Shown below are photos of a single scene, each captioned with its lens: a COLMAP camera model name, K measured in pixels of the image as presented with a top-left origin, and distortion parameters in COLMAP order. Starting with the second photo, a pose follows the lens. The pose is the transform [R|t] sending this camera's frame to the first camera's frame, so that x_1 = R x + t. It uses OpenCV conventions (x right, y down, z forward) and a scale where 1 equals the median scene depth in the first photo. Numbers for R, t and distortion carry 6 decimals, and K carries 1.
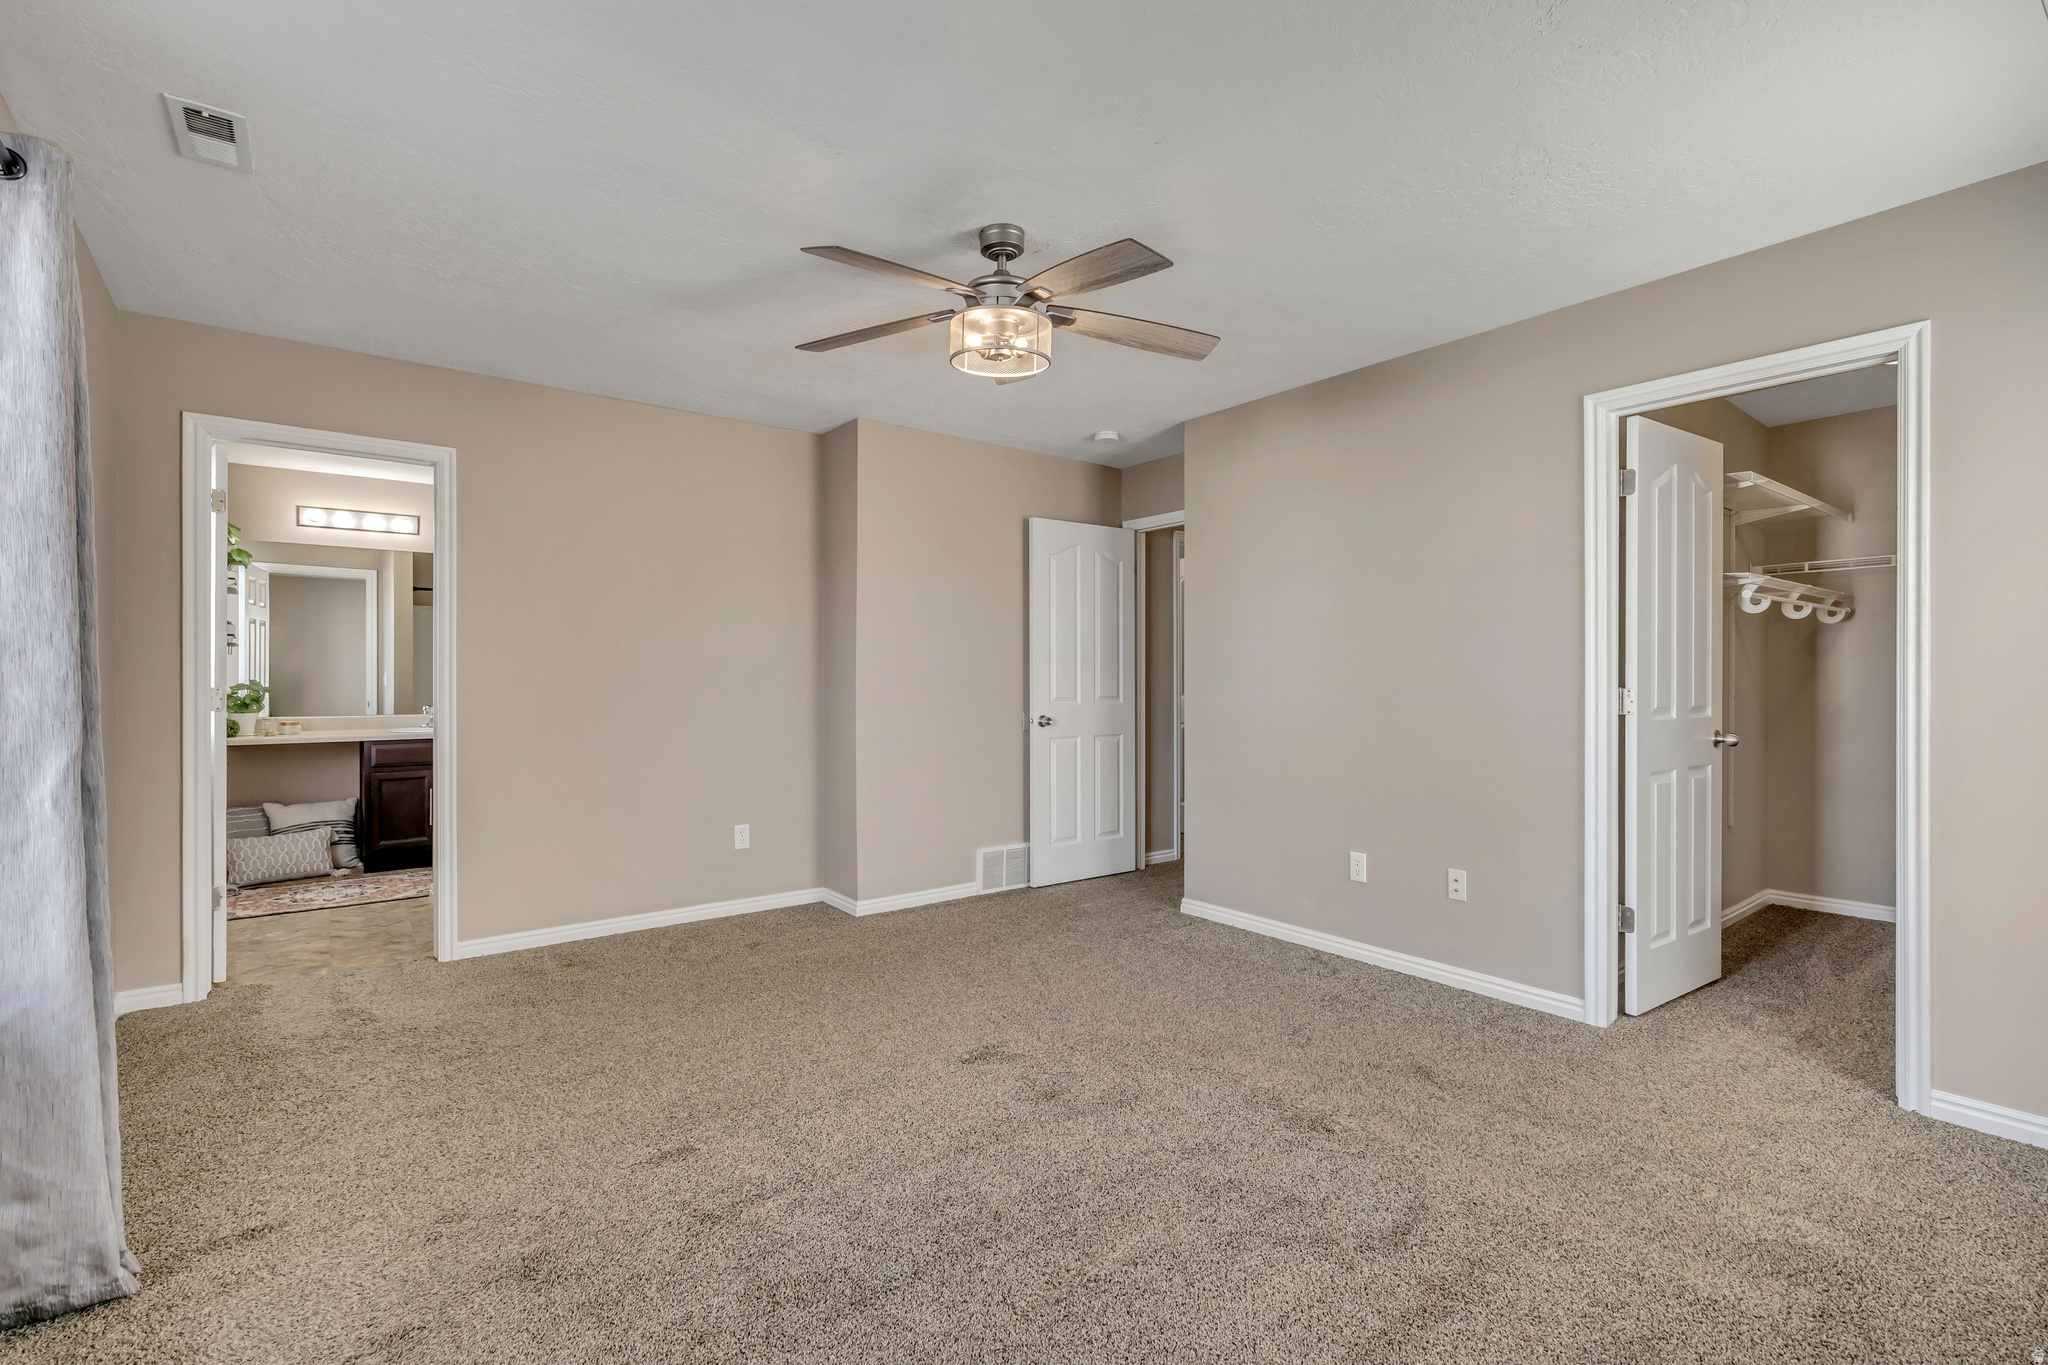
lens RADIAL K [[918.9, 0, 1024.8], [0, 918.9, 688.6], [0, 0, 1]] dist [-0.001829, 0.000078]
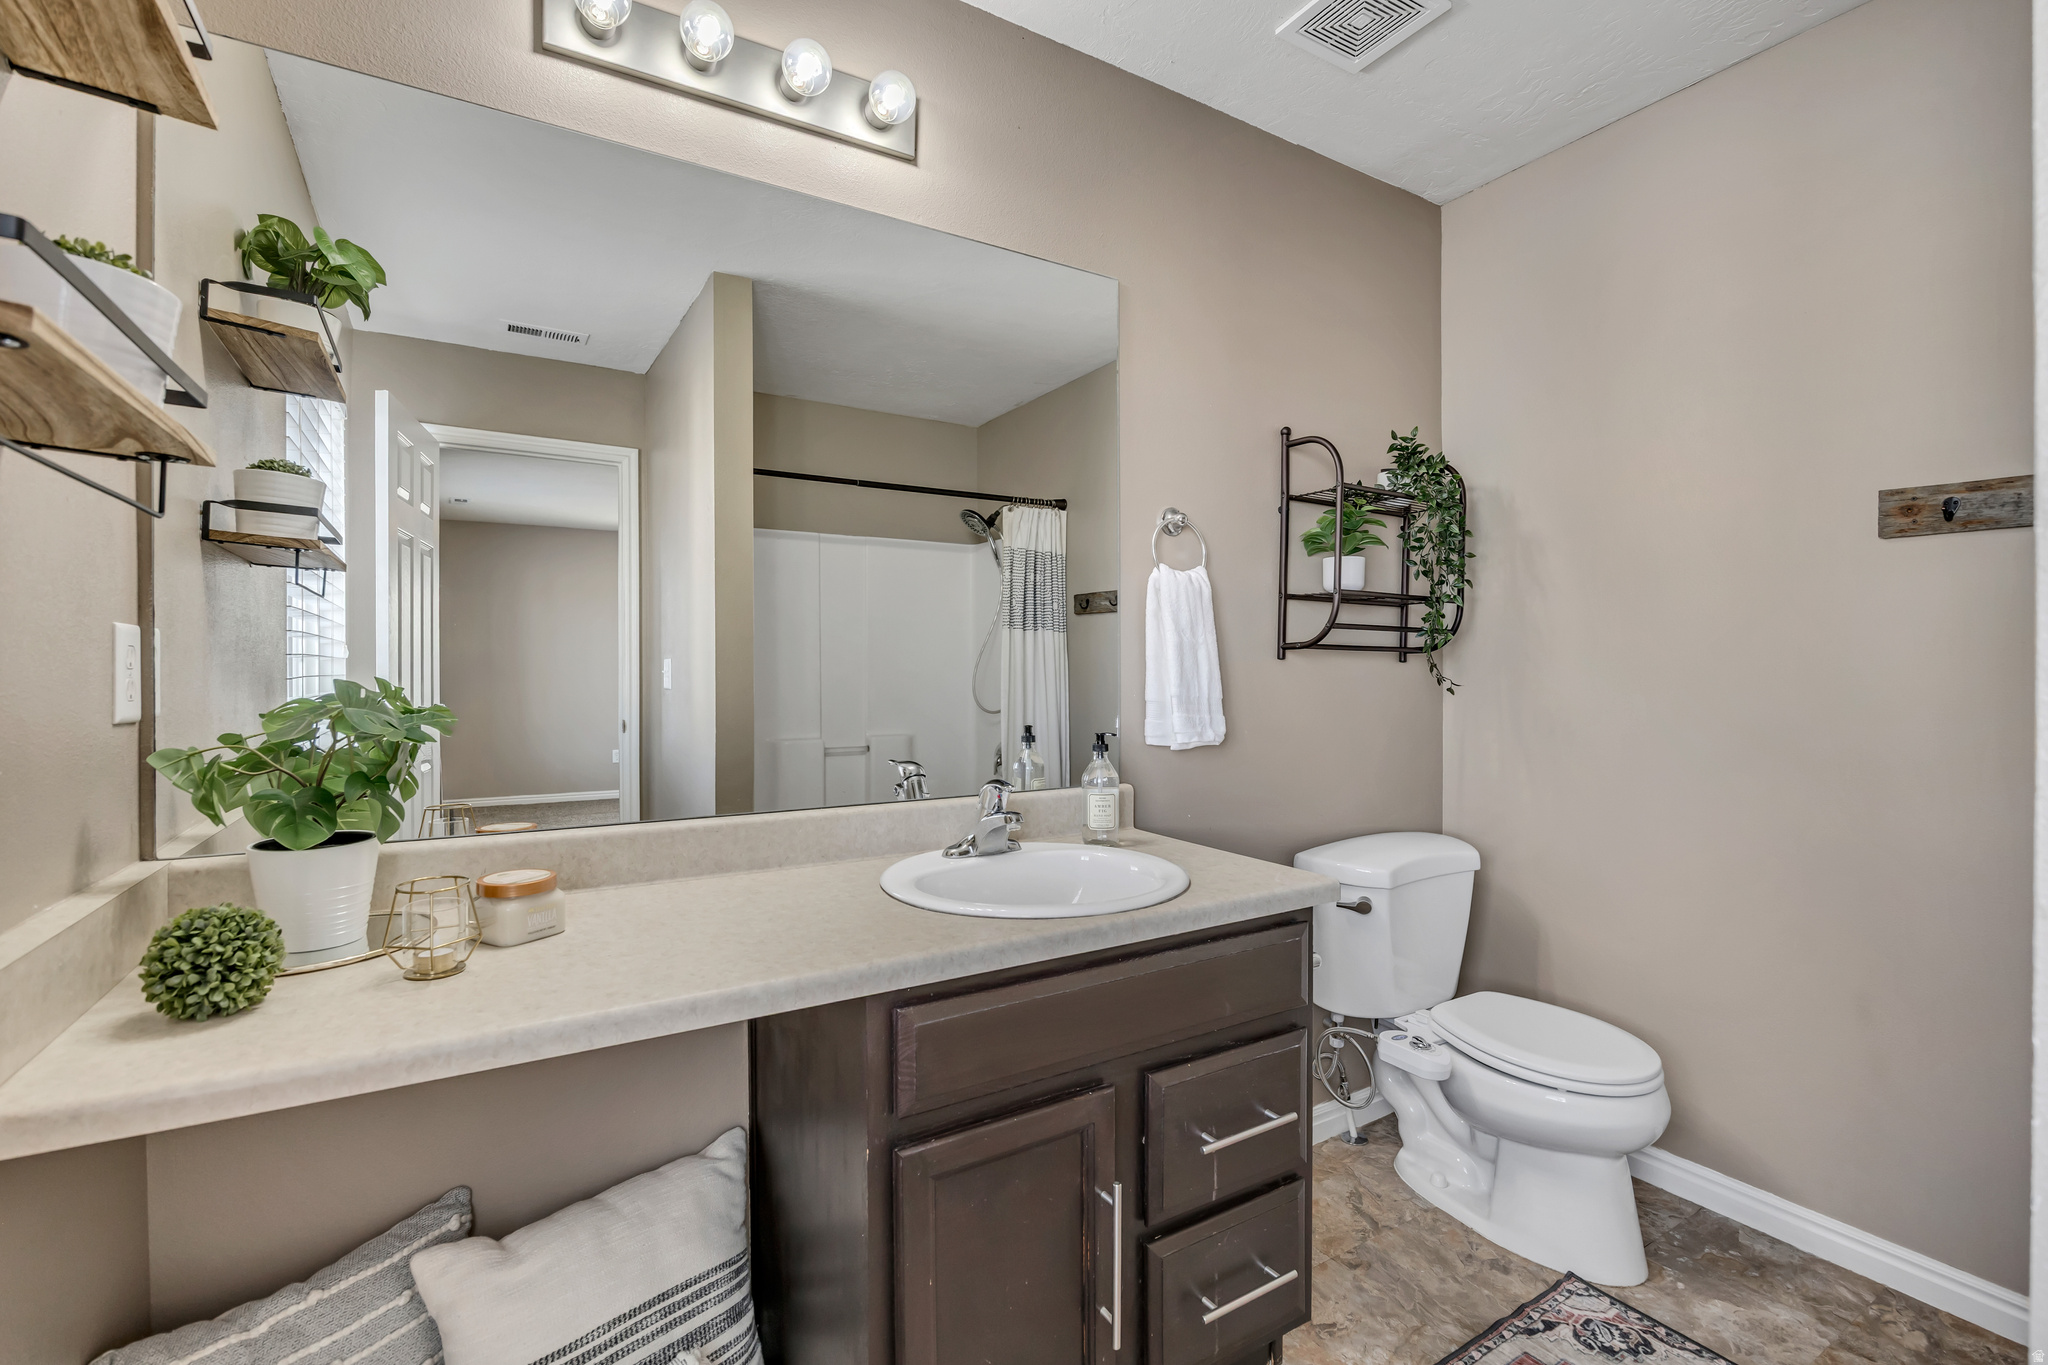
lens RADIAL K [[918.9, 0, 1028.4], [0, 918.9, 681.7], [0, 0, 1]] dist [-0.001829, 0.000078]
pose [[0.992075, -0.003558, -0.125595, -0.588606], [0.001583, 0.999874, -0.015818, -0.005183], [0.125636, 0.015494, 0.991955, 0.719079]]
